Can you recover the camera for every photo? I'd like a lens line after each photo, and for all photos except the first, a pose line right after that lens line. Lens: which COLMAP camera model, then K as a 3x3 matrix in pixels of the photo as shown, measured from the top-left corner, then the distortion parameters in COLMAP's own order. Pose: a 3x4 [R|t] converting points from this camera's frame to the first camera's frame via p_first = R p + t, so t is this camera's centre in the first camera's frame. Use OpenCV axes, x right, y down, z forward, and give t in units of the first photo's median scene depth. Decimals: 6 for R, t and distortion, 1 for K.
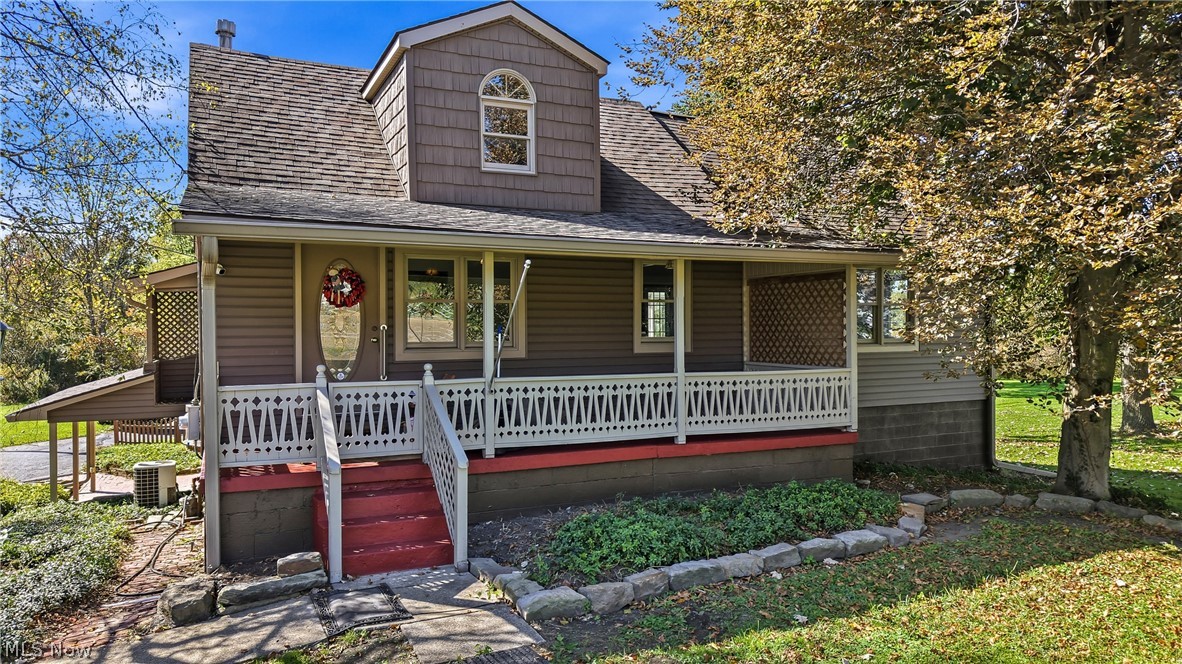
lens RADIAL K [[812.0, 0, 583.1], [0, 812.0, 330.8], [0, 0, 1]] dist [0.001352, -0.012412]
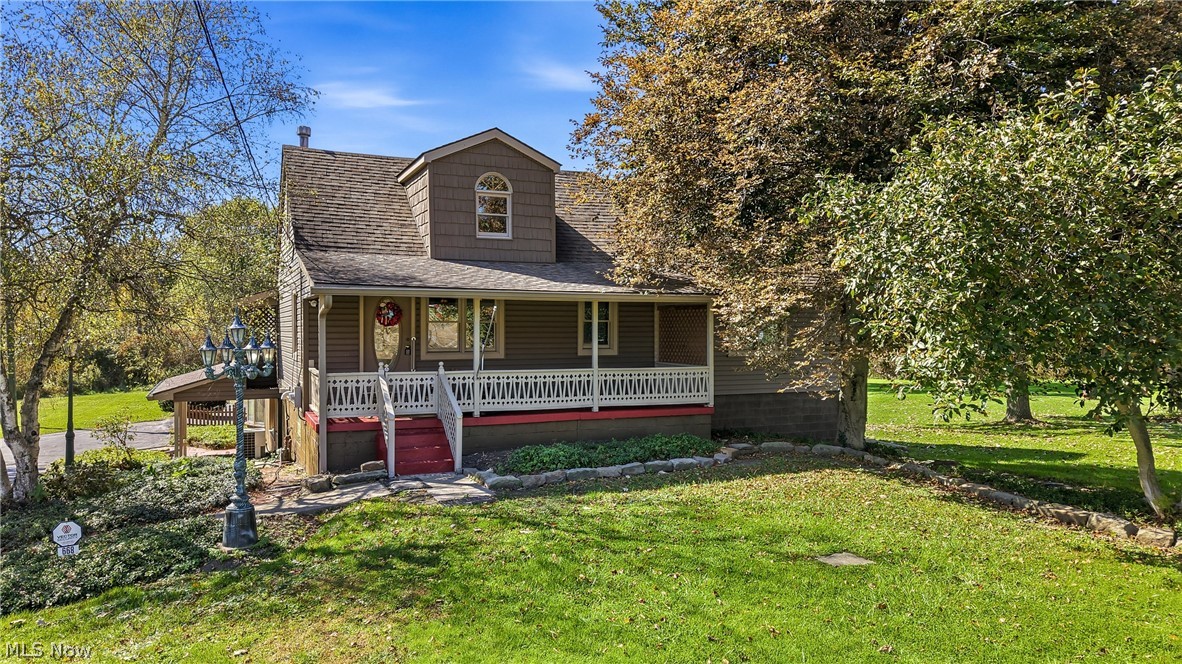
lens RADIAL K [[812.0, 0, 593.4], [0, 812.0, 330.1], [0, 0, 1]] dist [0.001352, -0.012412]
pose [[0.999972, 0.006433, -0.003735, 0.122374], [-0.006435, 0.999979, -0.000313, -0.025020], [0.003733, 0.000337, 0.999993, -0.638893]]
